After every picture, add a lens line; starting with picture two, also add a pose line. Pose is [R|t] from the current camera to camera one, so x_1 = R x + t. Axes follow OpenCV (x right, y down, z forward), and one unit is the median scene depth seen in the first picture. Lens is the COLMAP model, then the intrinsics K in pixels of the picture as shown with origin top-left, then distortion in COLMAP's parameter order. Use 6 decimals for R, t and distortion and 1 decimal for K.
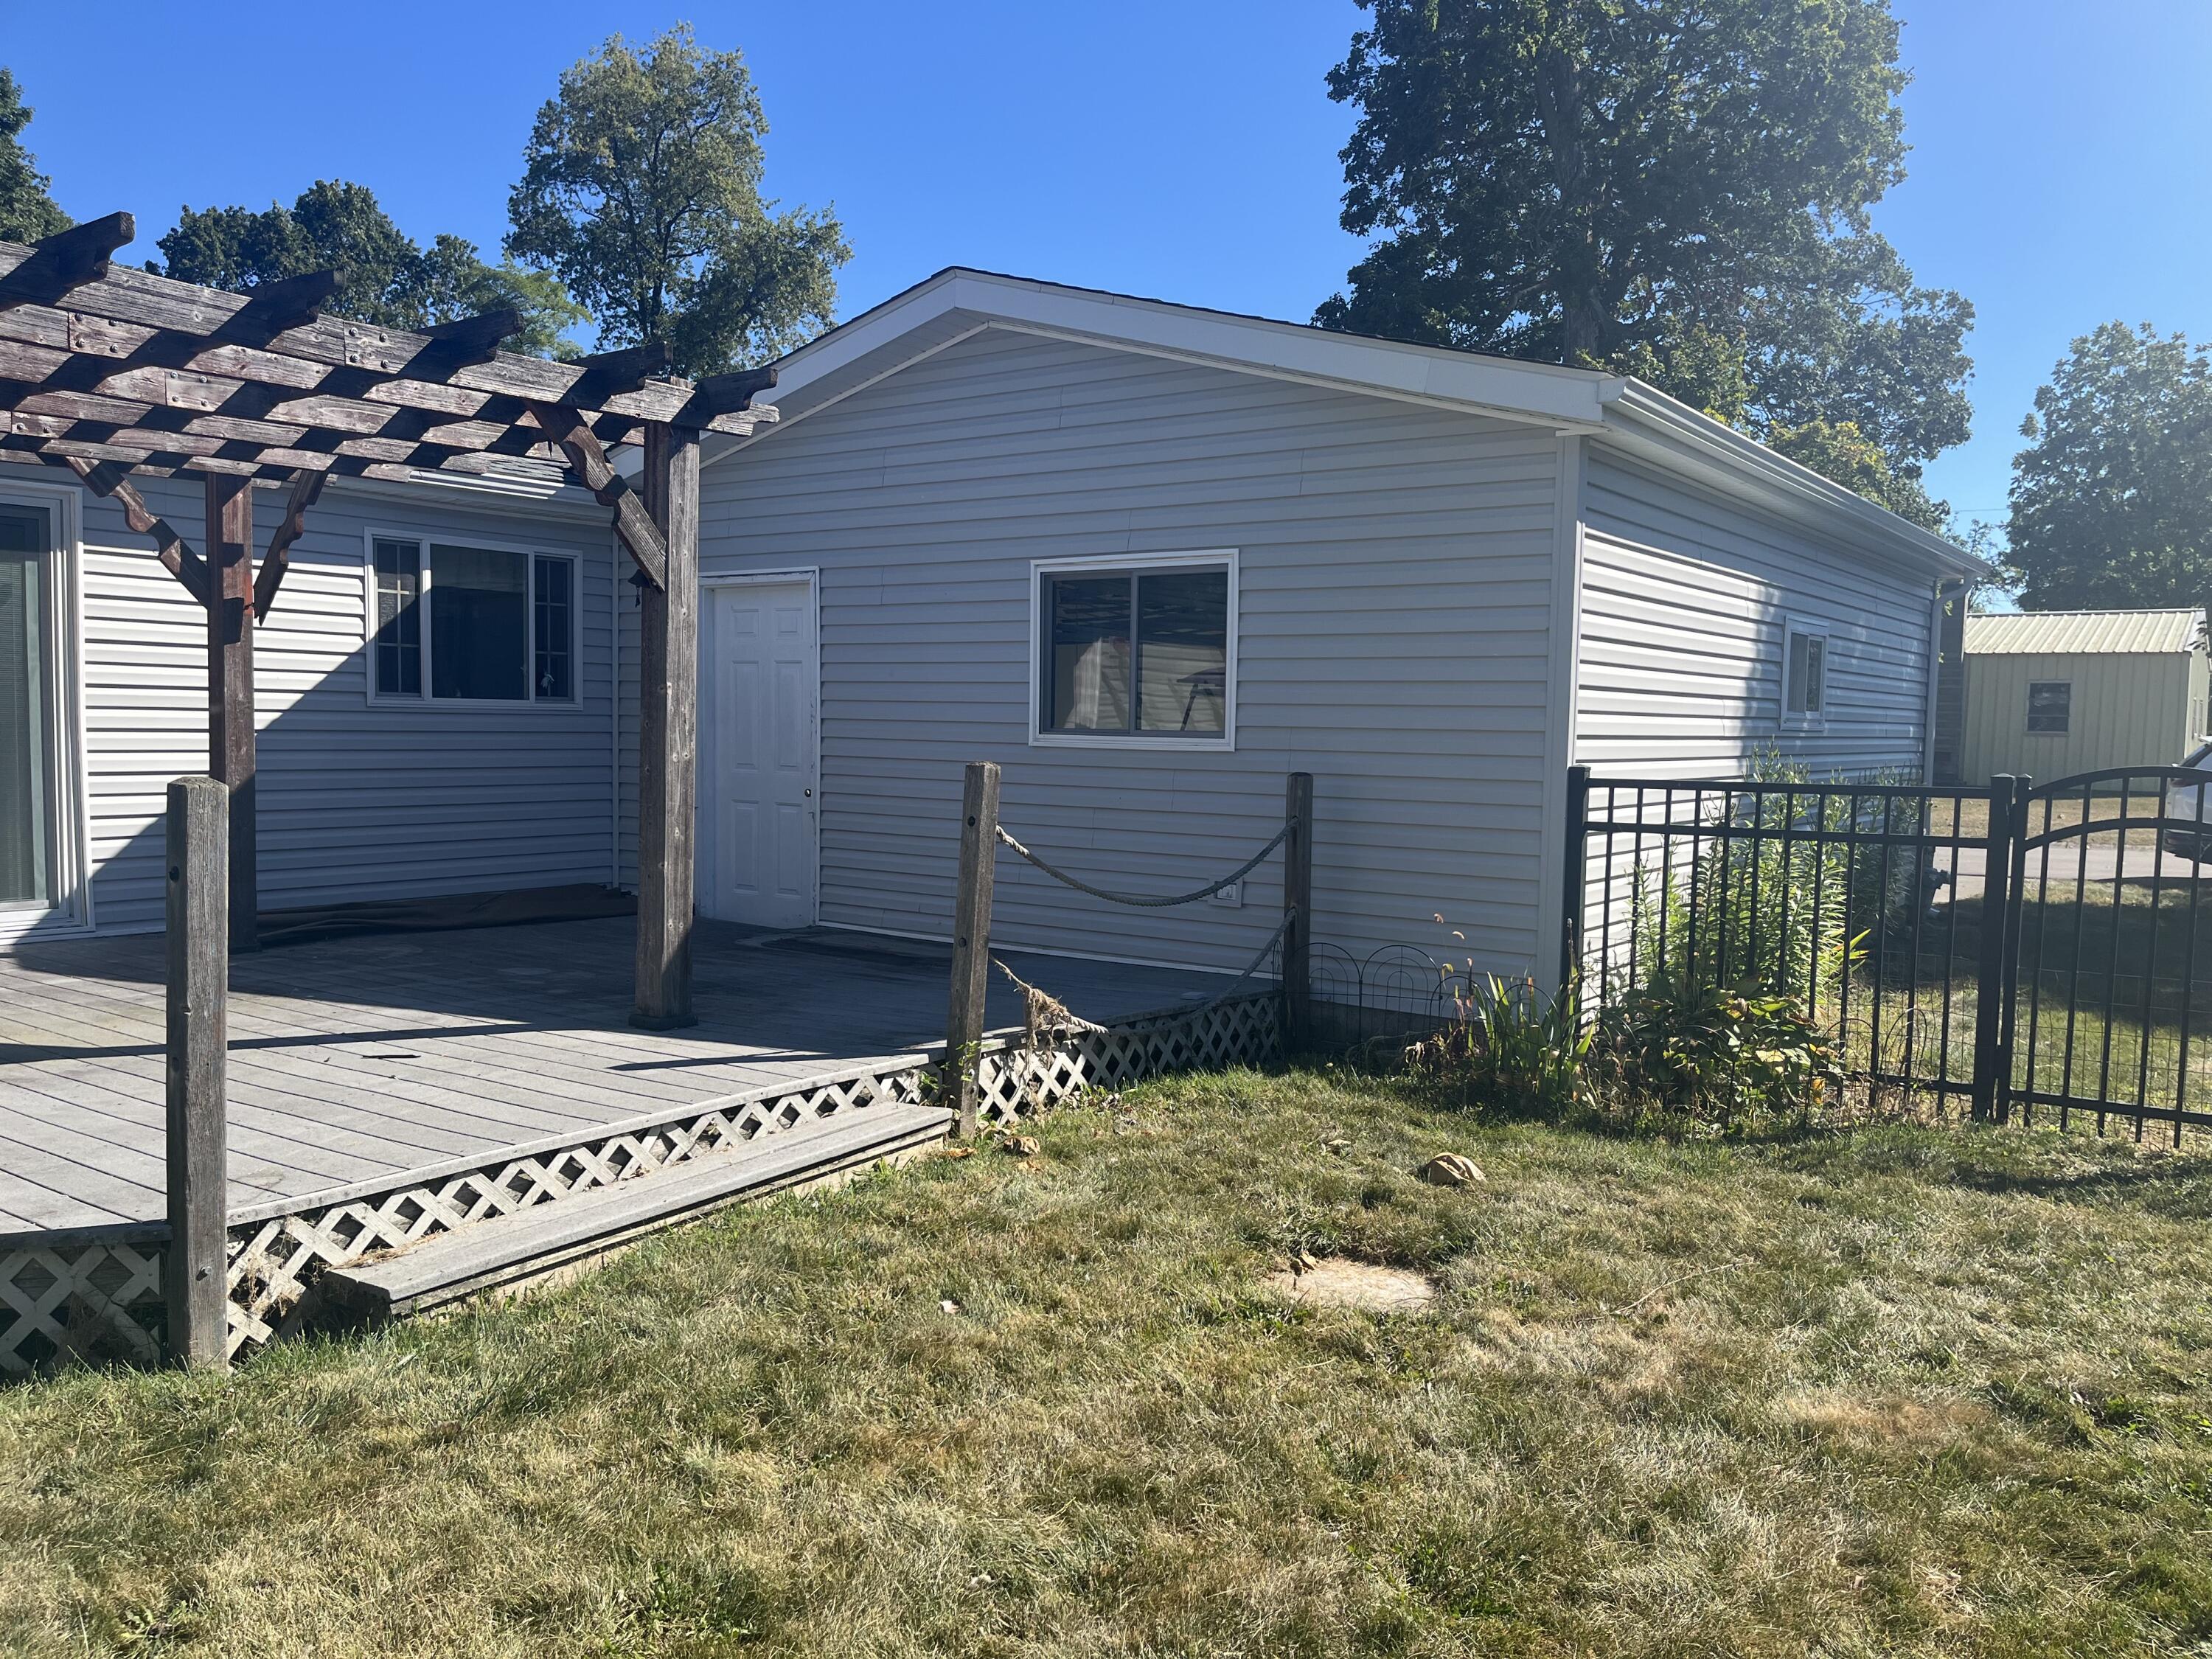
lens RADIAL K [[1607.5, 0, 1101.3], [0, 1607.5, 848.1], [0, 0, 1]] dist [0.059873, -0.085124]
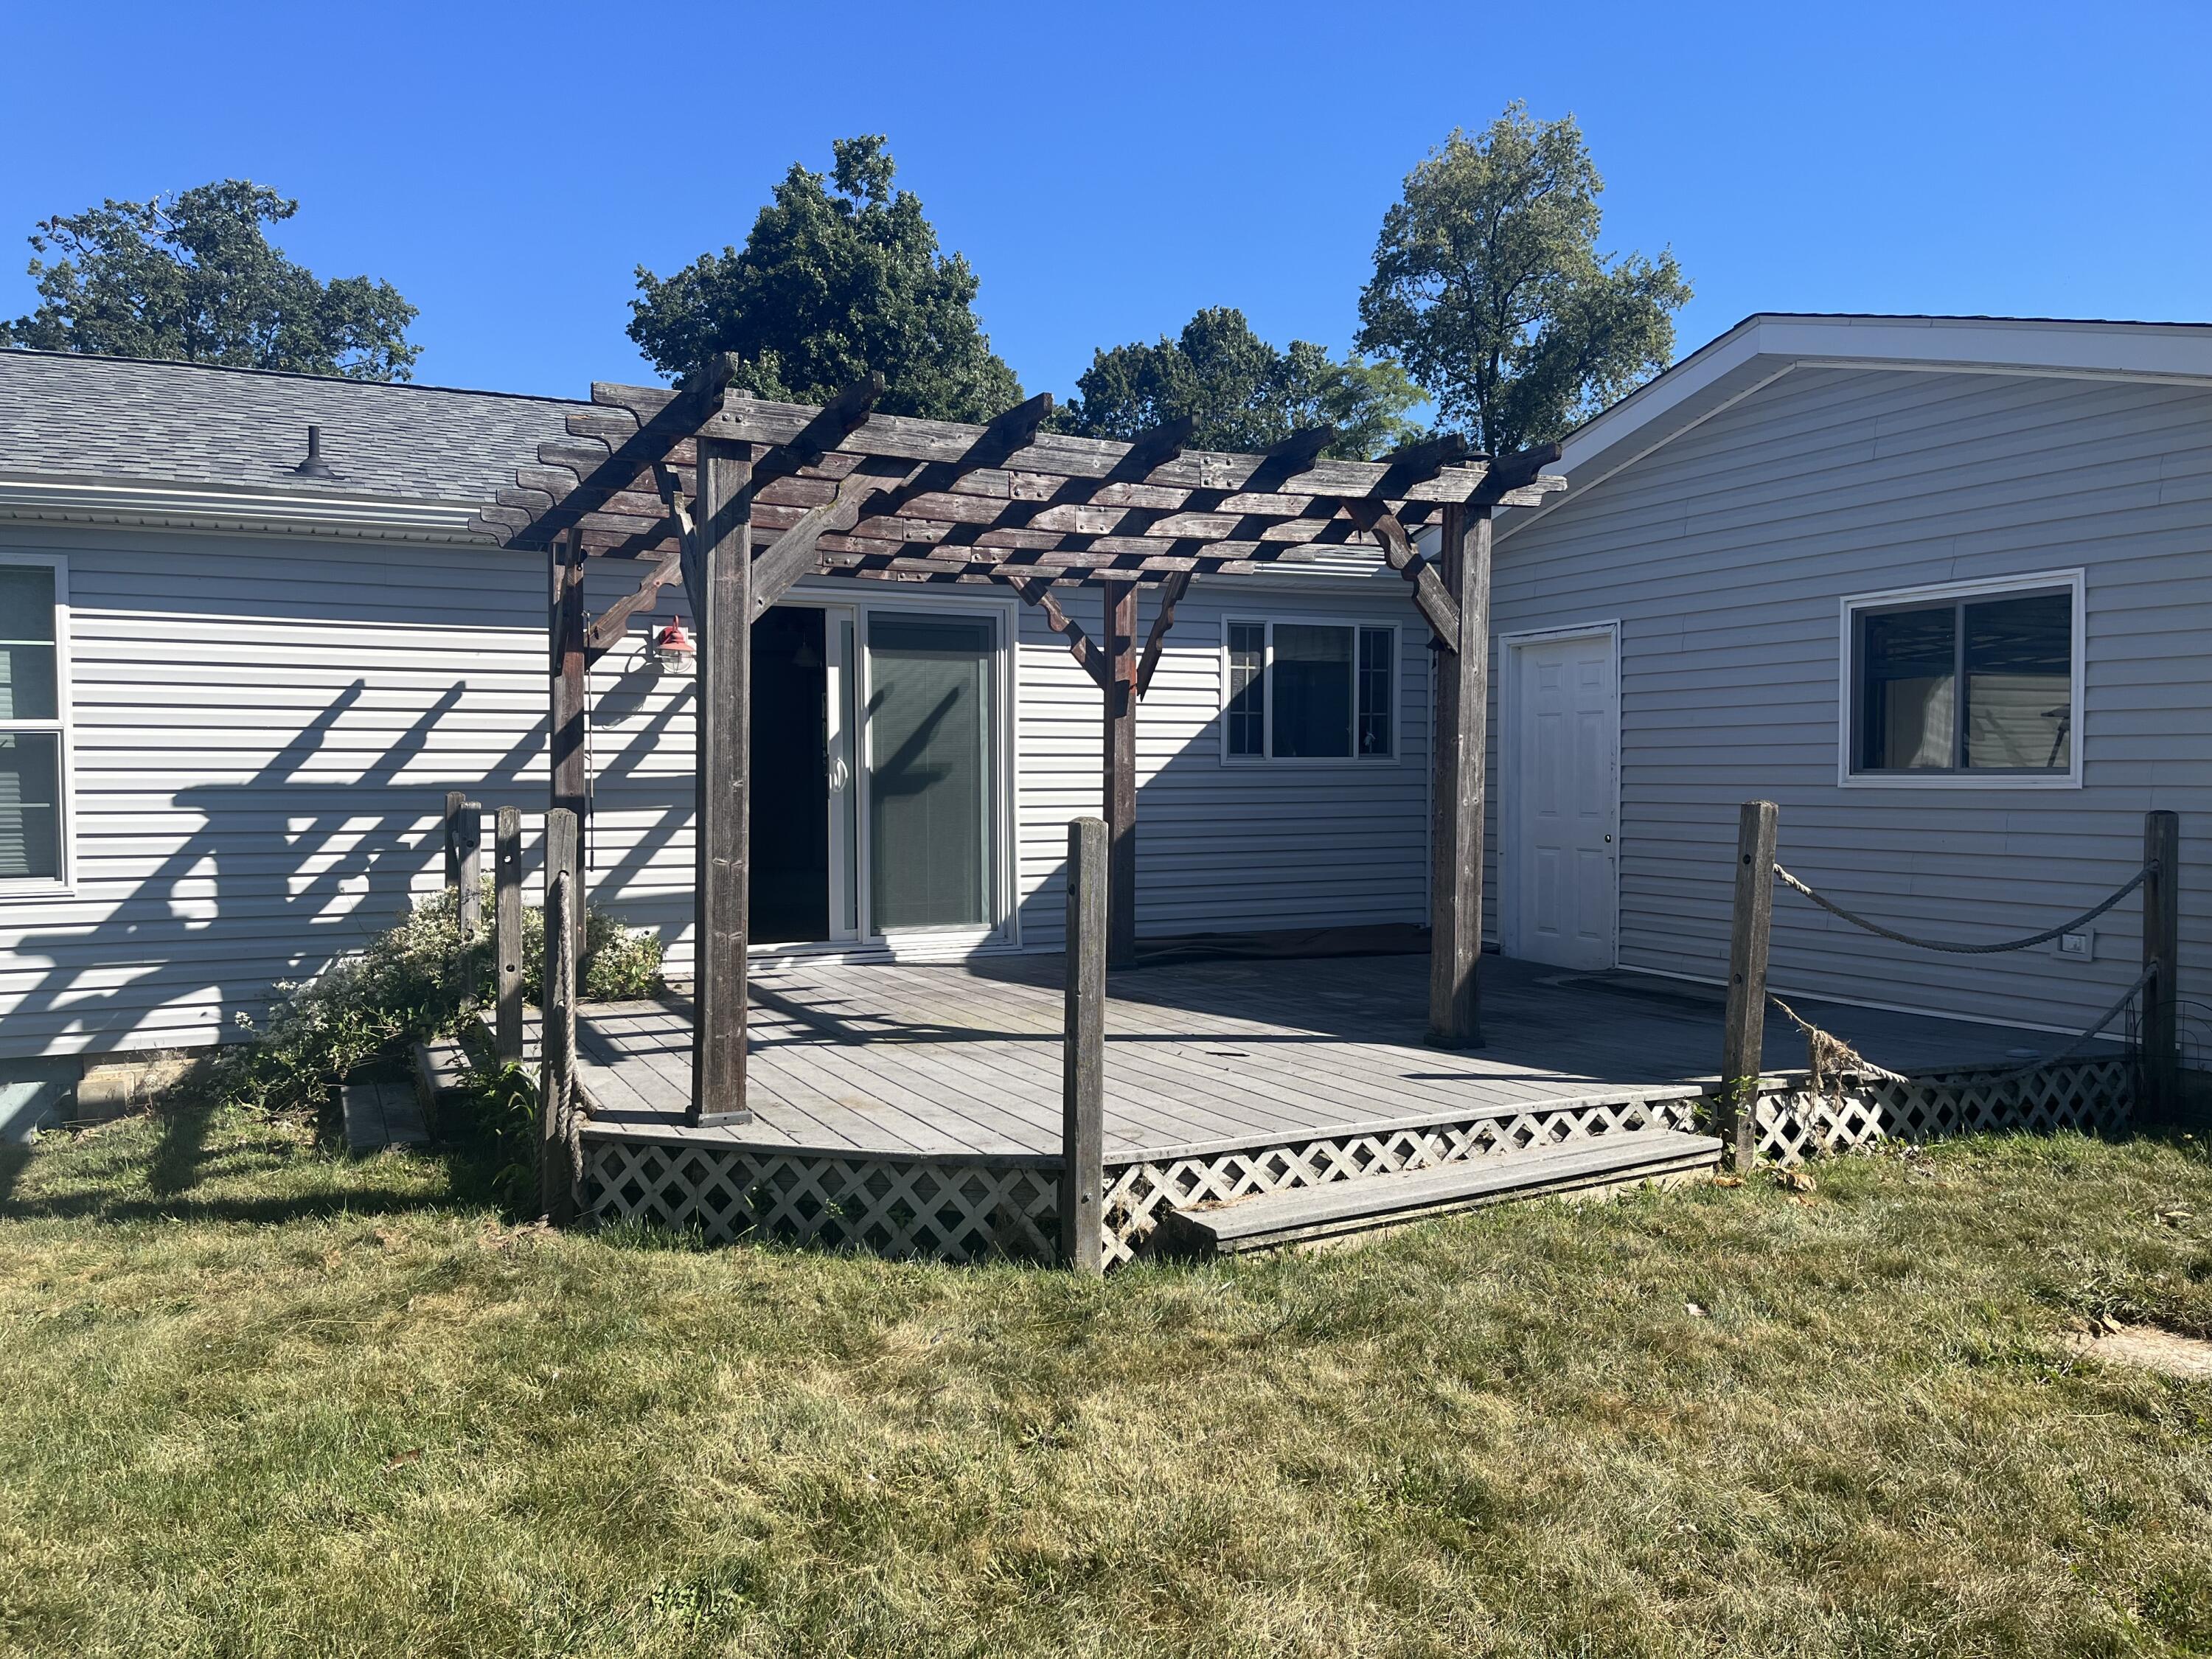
lens RADIAL K [[1661.4, 0, 1117.0], [0, 1661.4, 841.4], [0, 0, 1]] dist [0.056863, -0.090922]
pose [[0.877885, -0.004433, -0.478851, 0.078182], [-0.015775, 0.999147, -0.038171, 0.019283], [0.478612, 0.041064, 0.877066, -0.121664]]
